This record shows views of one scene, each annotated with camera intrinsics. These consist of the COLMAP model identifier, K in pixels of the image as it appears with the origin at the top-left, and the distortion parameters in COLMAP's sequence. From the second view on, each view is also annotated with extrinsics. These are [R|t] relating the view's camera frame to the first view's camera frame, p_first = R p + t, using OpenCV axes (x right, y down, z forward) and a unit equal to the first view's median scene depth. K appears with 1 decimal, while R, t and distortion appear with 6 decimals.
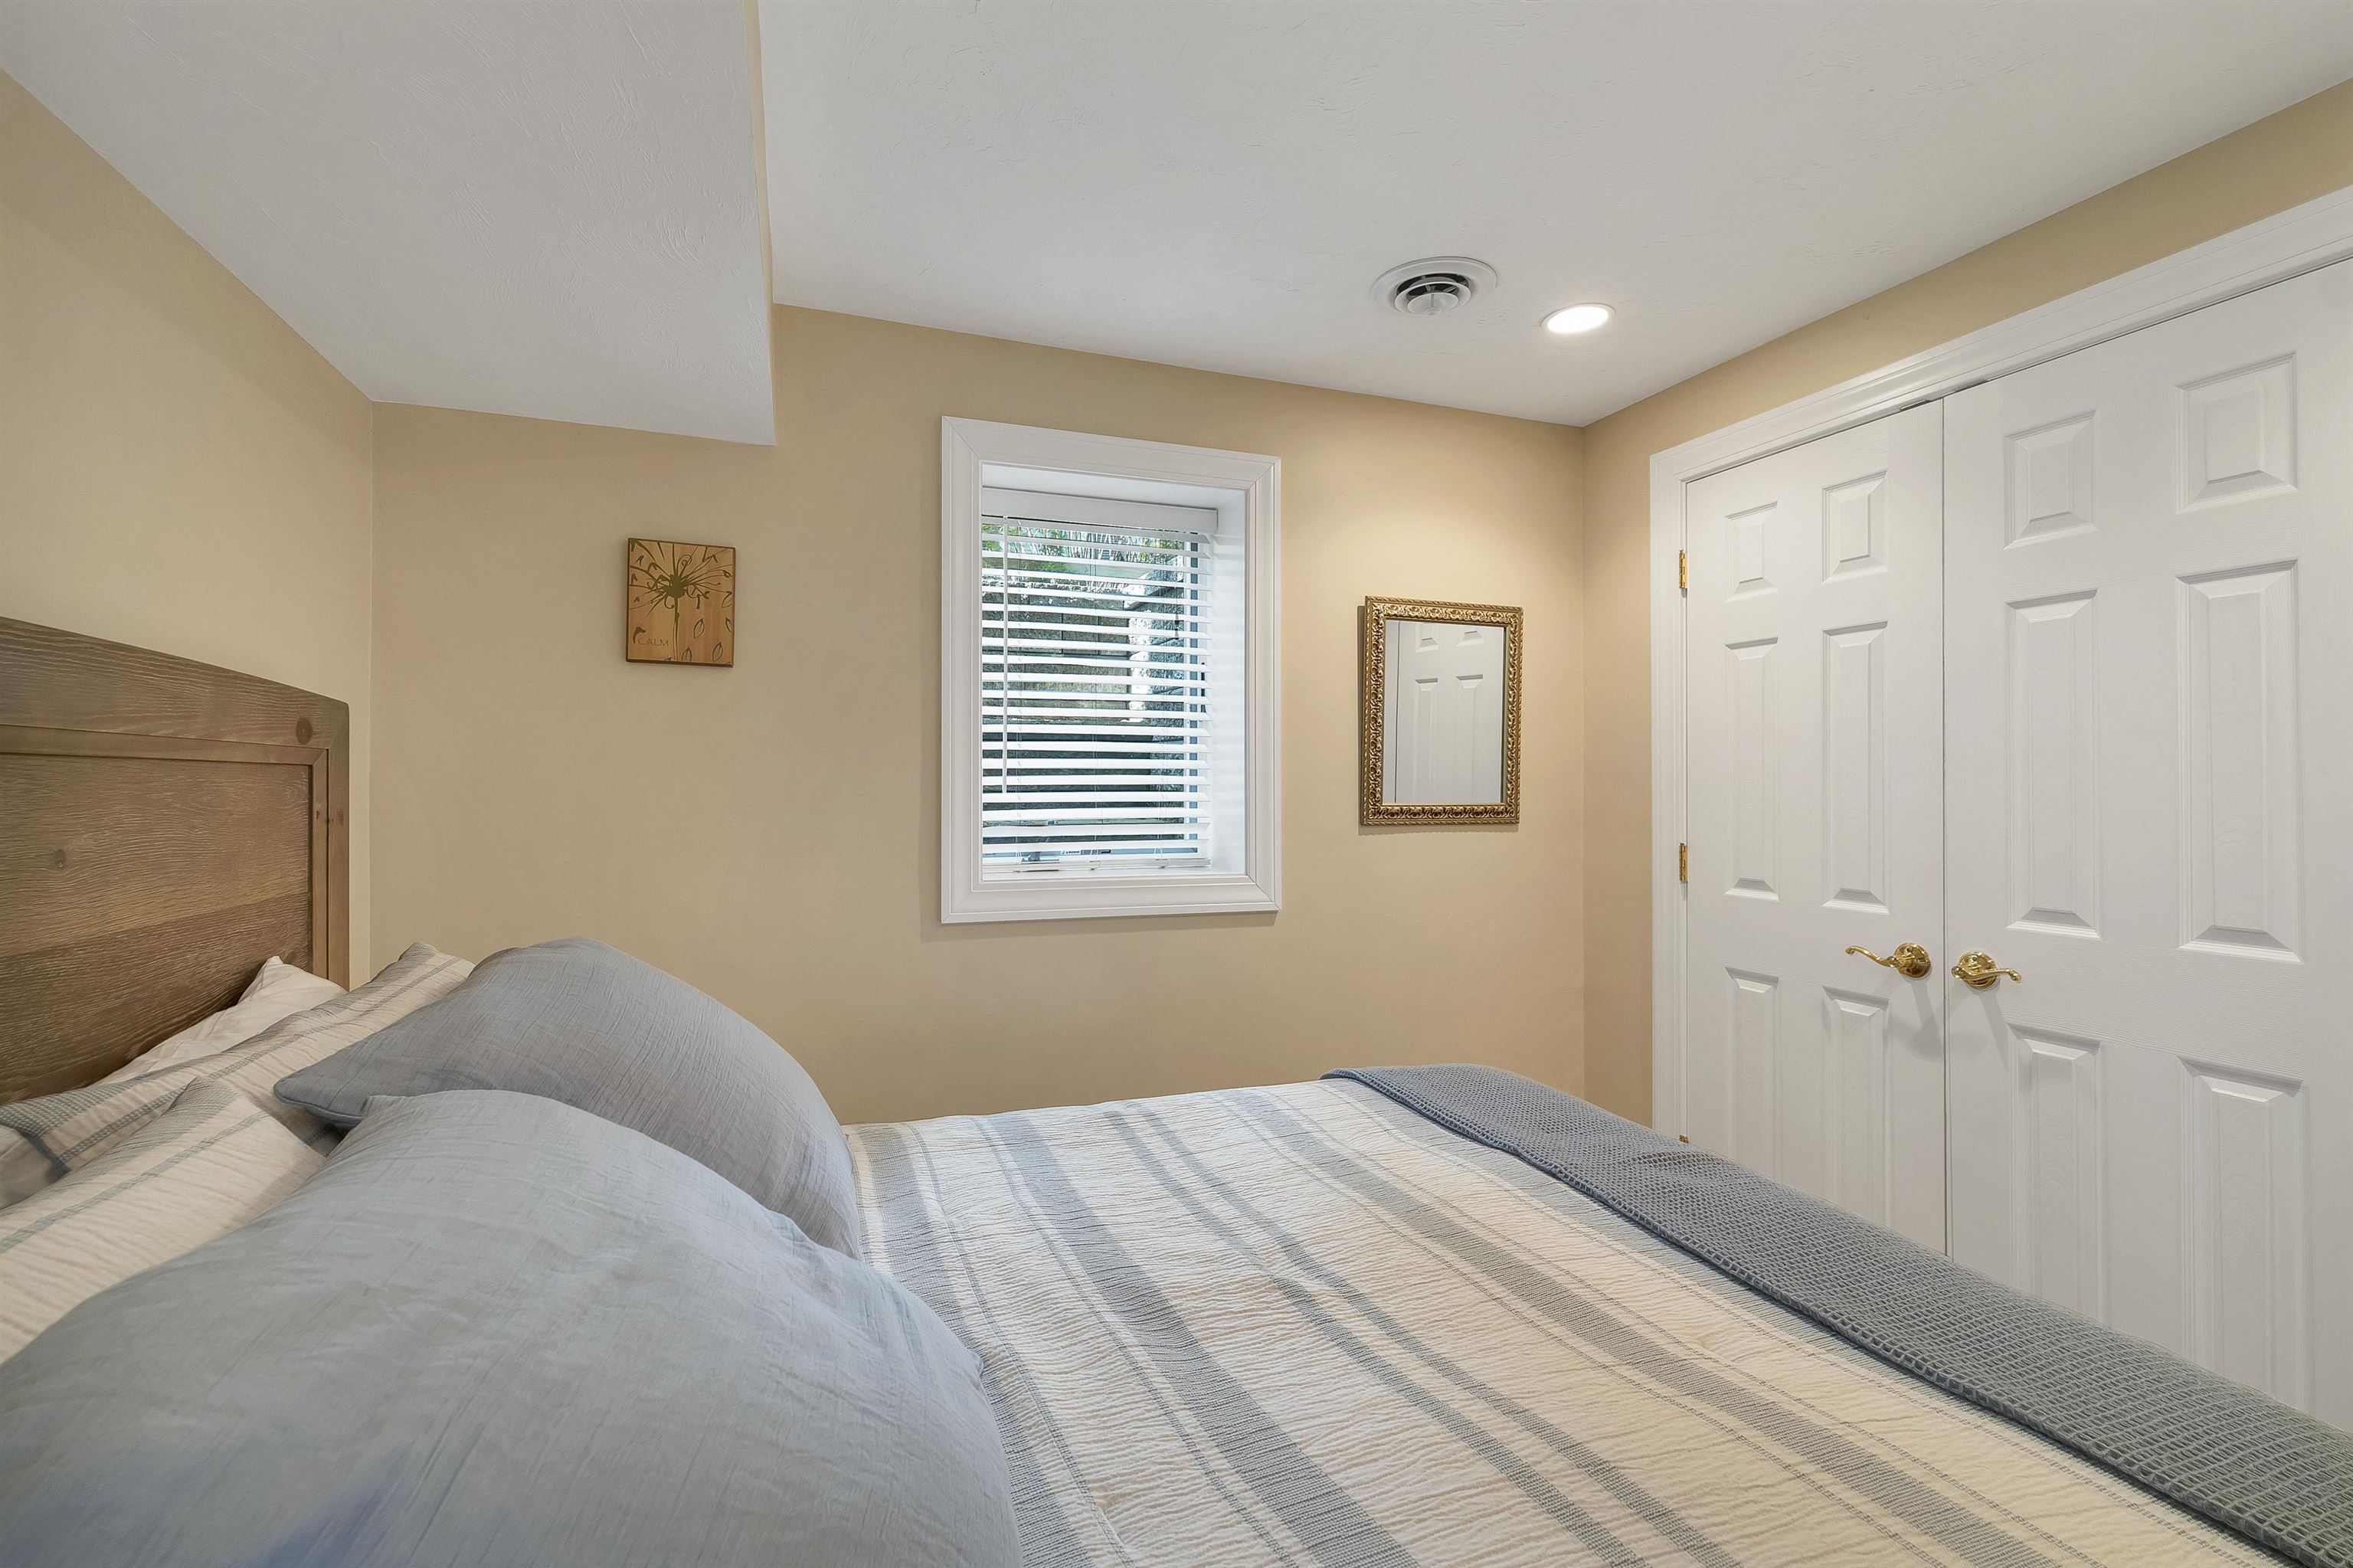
lens RADIAL K [[996.5, 0, 1159.8], [0, 996.5, 781.8], [0, 0, 1]] dist [0.003409, -0.000227]
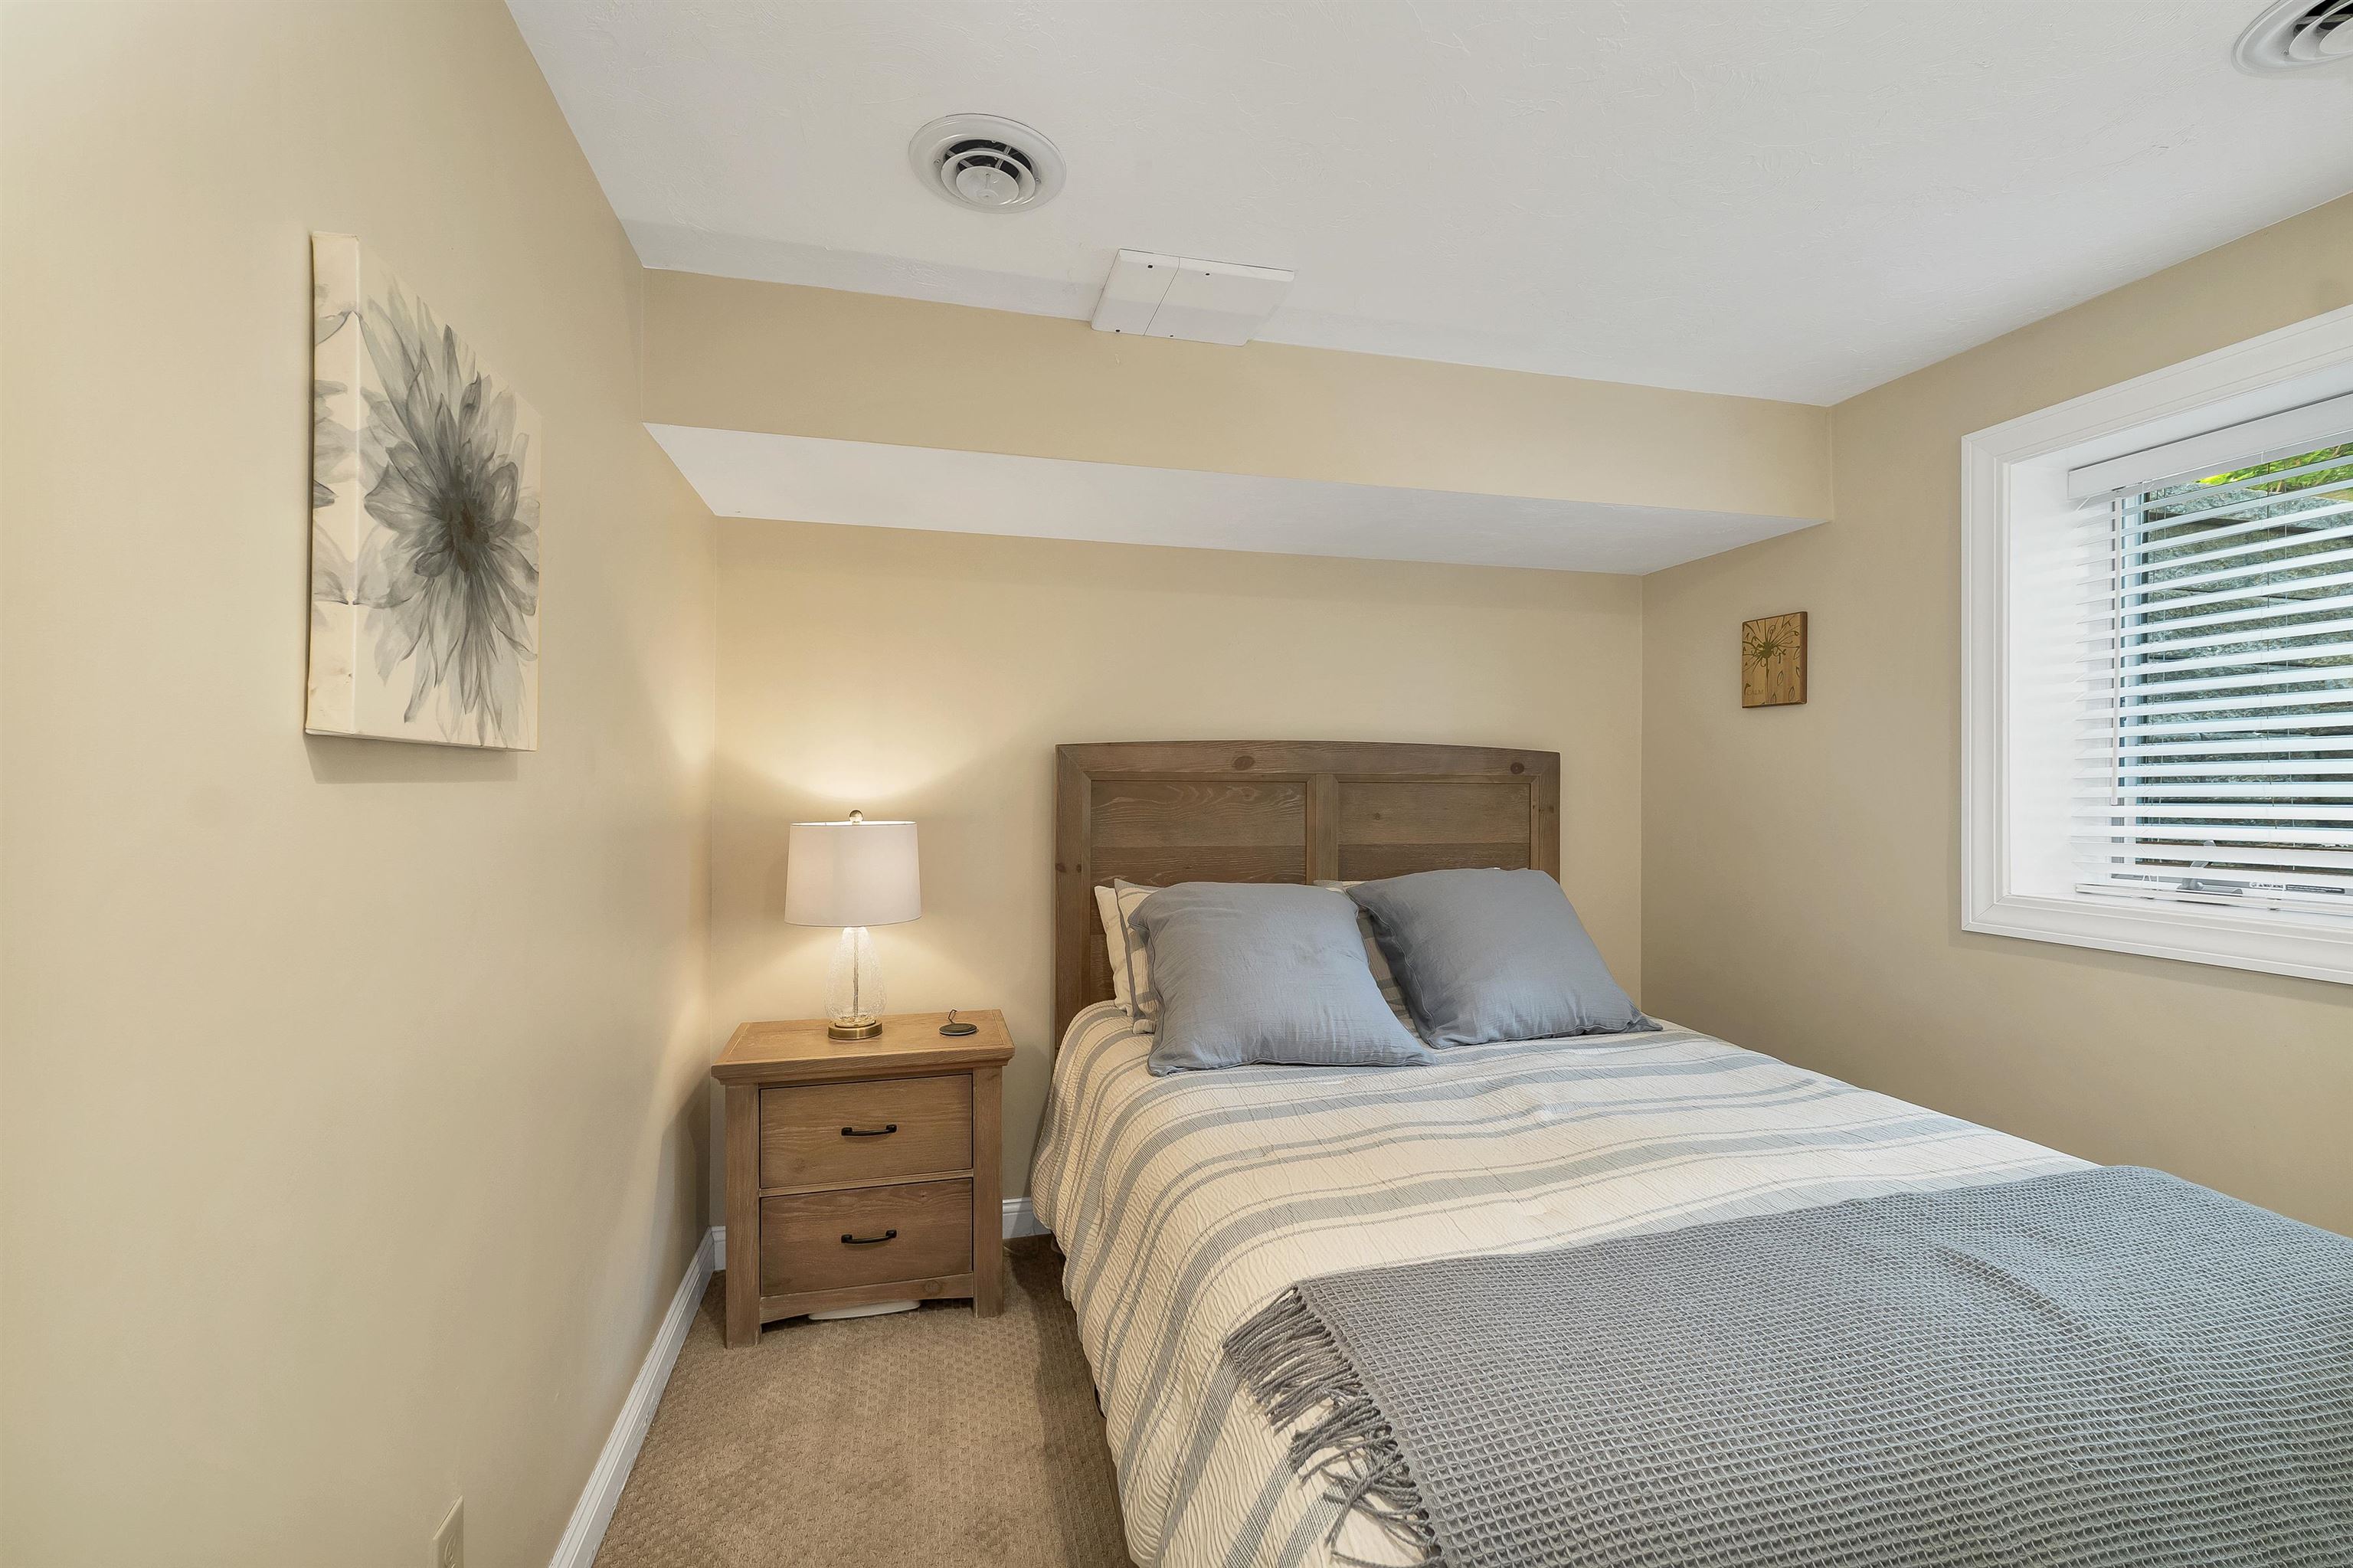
lens RADIAL K [[973.4, 0, 1171.2], [0, 973.4, 777.7], [0, 0, 1]] dist [0.002860, -0.000125]
pose [[-0.086354, -0.014760, -0.996155, 1.144235], [-0.002254, 0.999891, -0.014620, 0.002163], [0.996262, 0.000983, -0.086378, 0.367635]]
